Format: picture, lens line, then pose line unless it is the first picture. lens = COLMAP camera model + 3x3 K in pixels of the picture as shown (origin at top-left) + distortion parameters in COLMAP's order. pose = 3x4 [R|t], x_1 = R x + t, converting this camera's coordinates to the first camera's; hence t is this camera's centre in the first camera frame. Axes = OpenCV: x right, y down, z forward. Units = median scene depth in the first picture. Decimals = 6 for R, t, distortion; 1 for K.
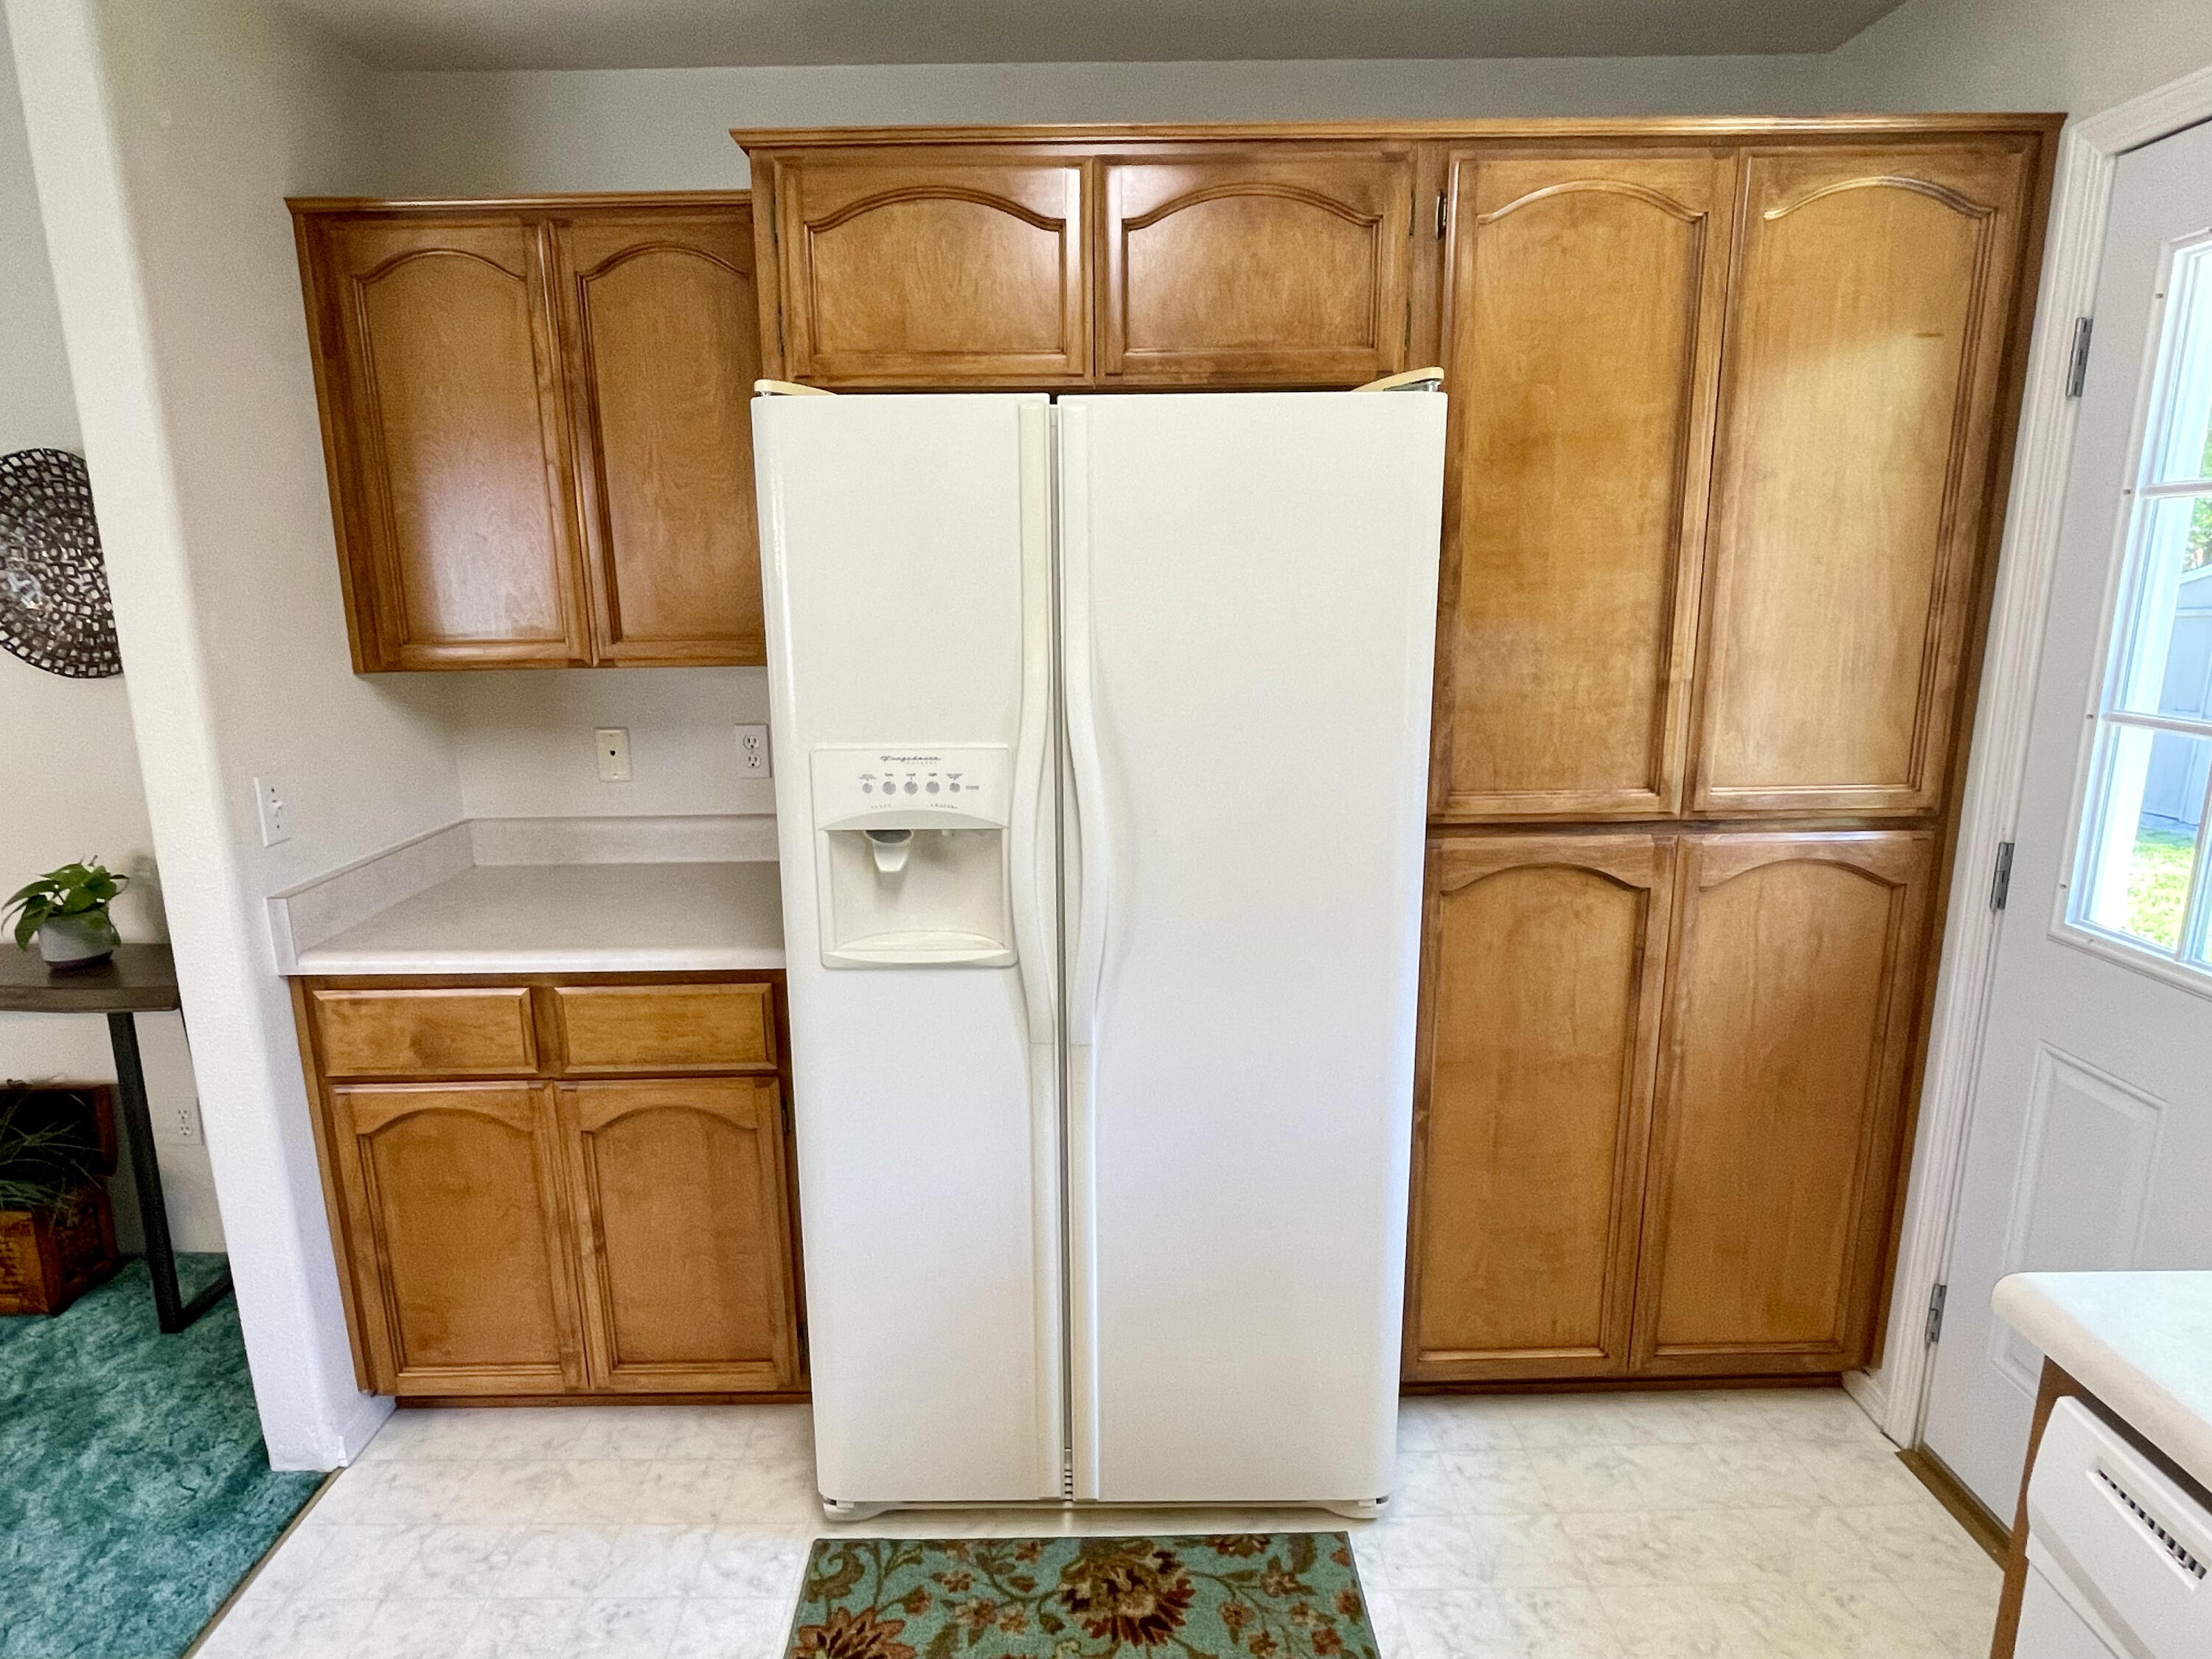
lens RADIAL K [[1236.0, 0, 1106.0], [0, 1236.0, 829.5], [0, 0, 1]] dist [-0.001920, -0.001166]
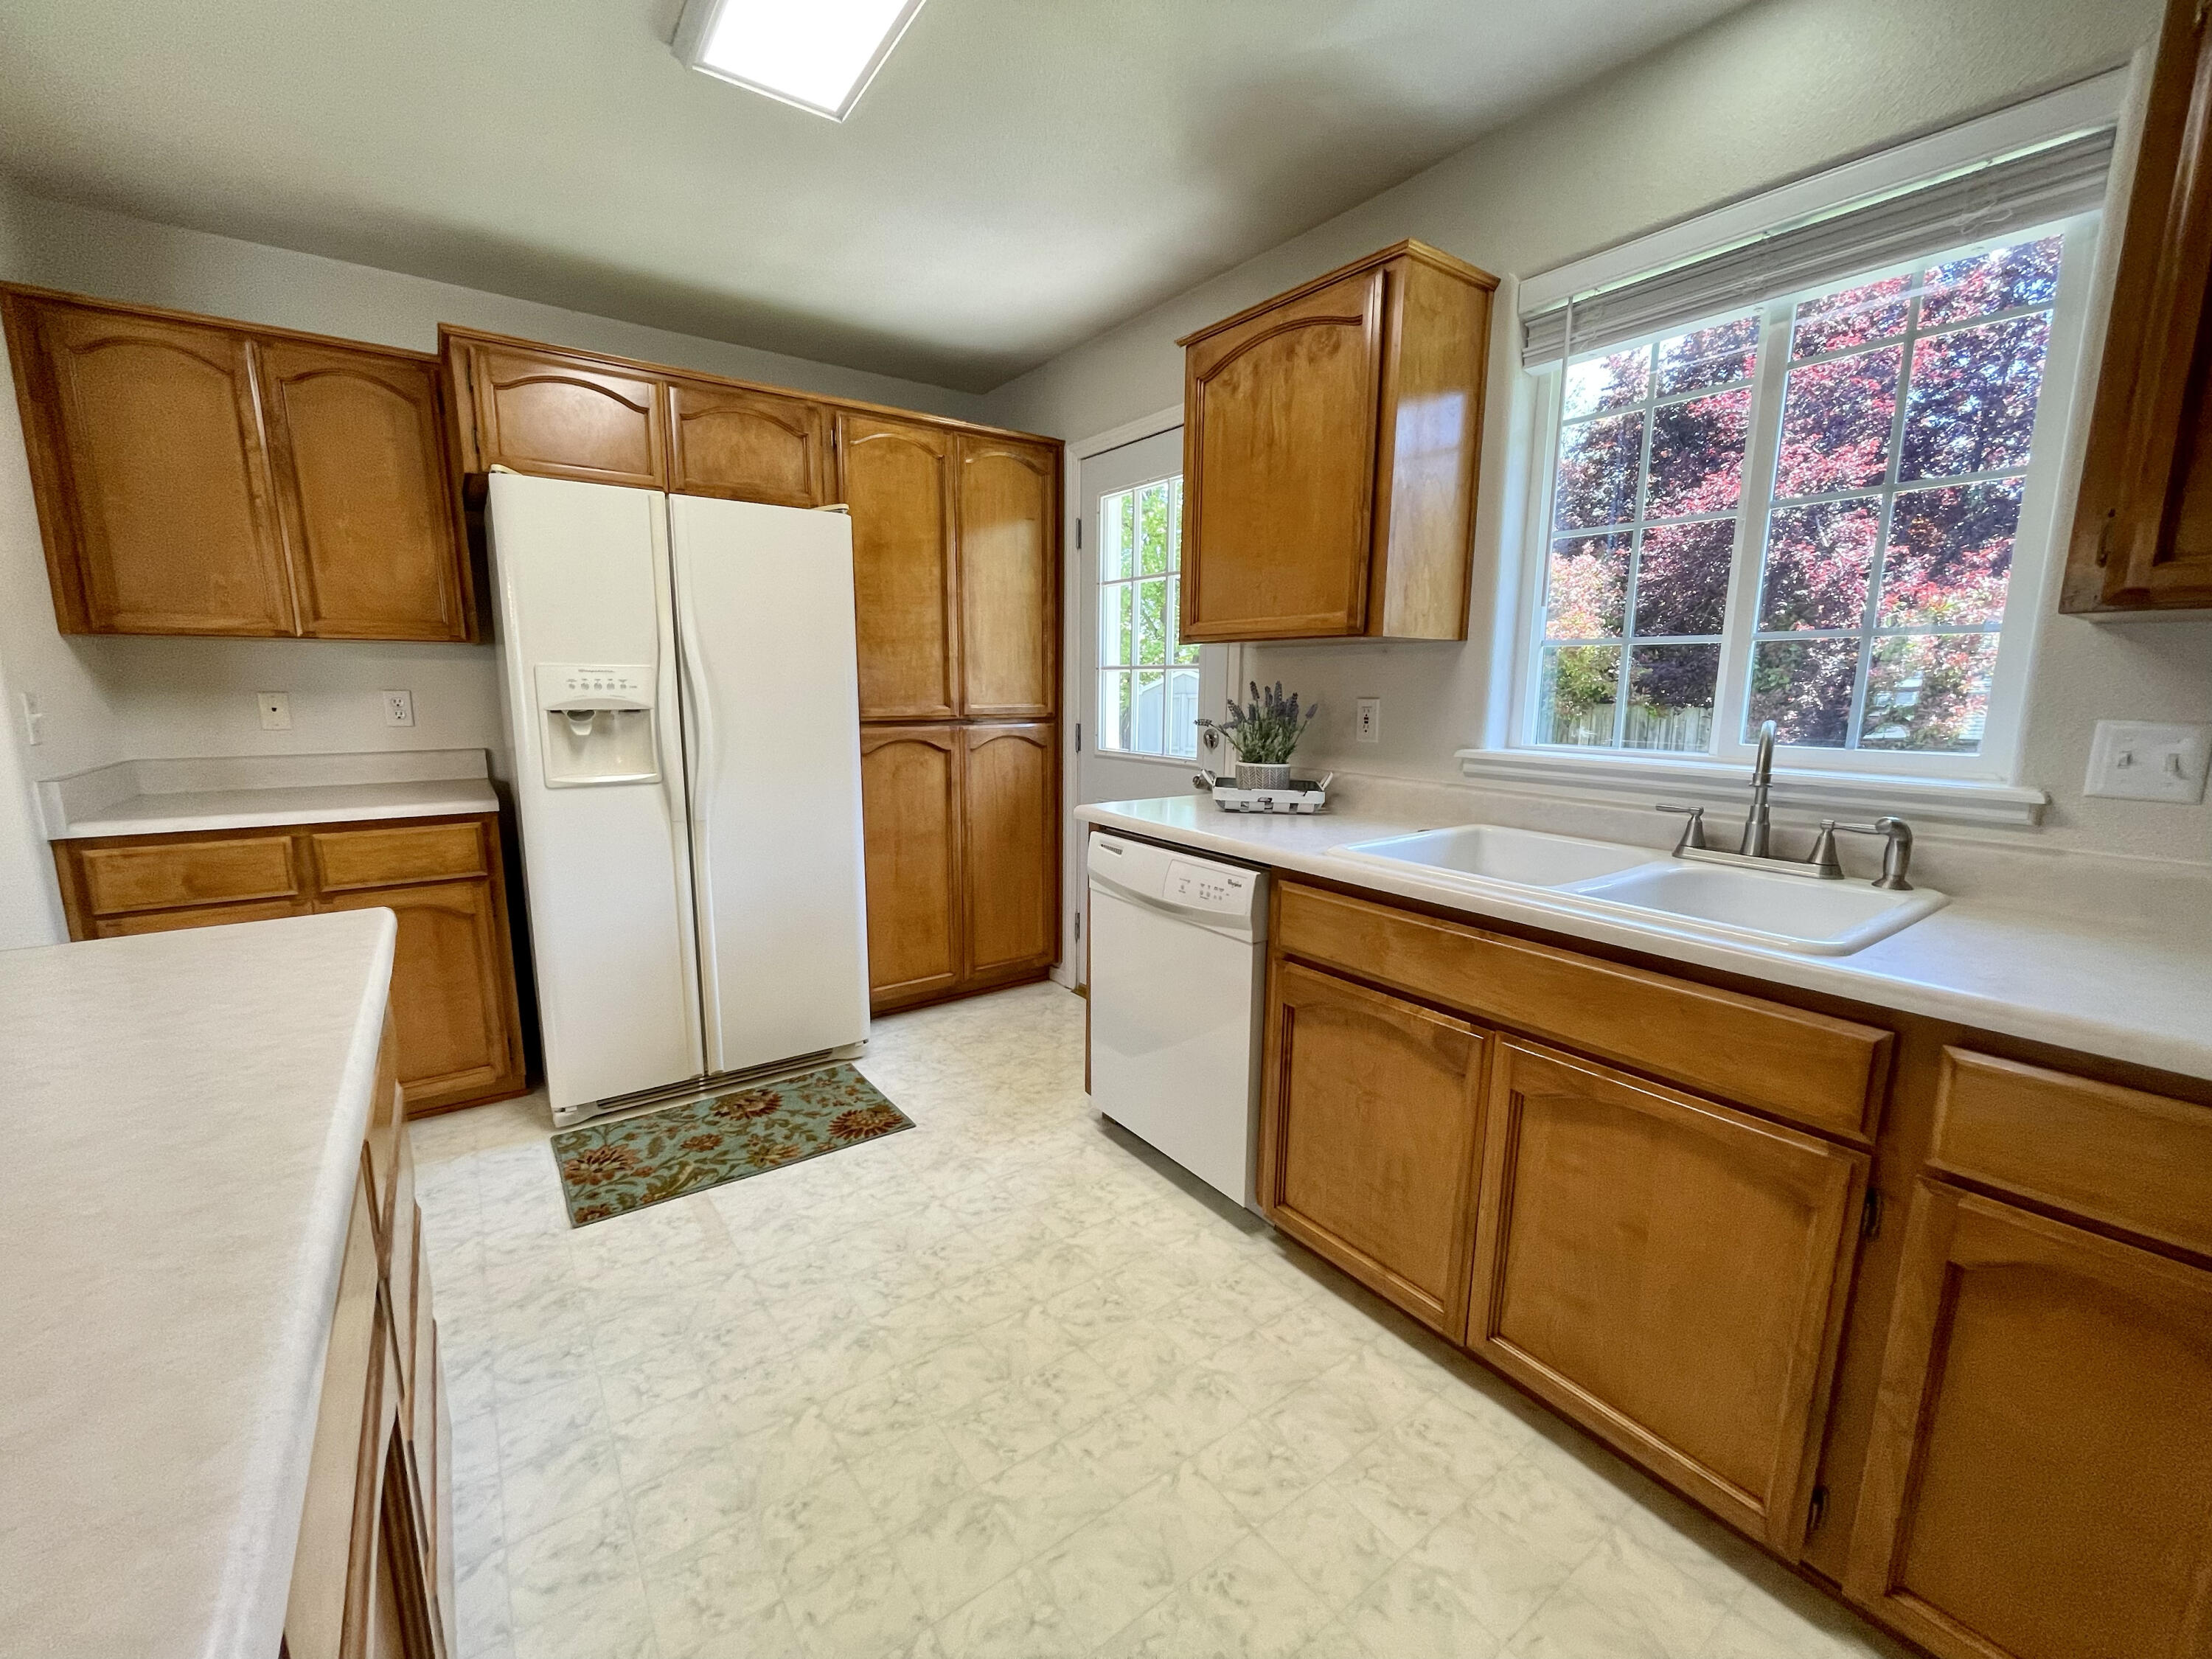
lens RADIAL K [[891.7, 0, 1101.1], [0, 891.7, 845.4], [0, 0, 1]] dist [-0.000441, 0.000683]
pose [[0.815445, -0.088429, 0.572039, -0.287683], [0.108442, 0.994102, -0.000911, 0.256504], [-0.568585, 0.062776, 0.820226, -0.490375]]
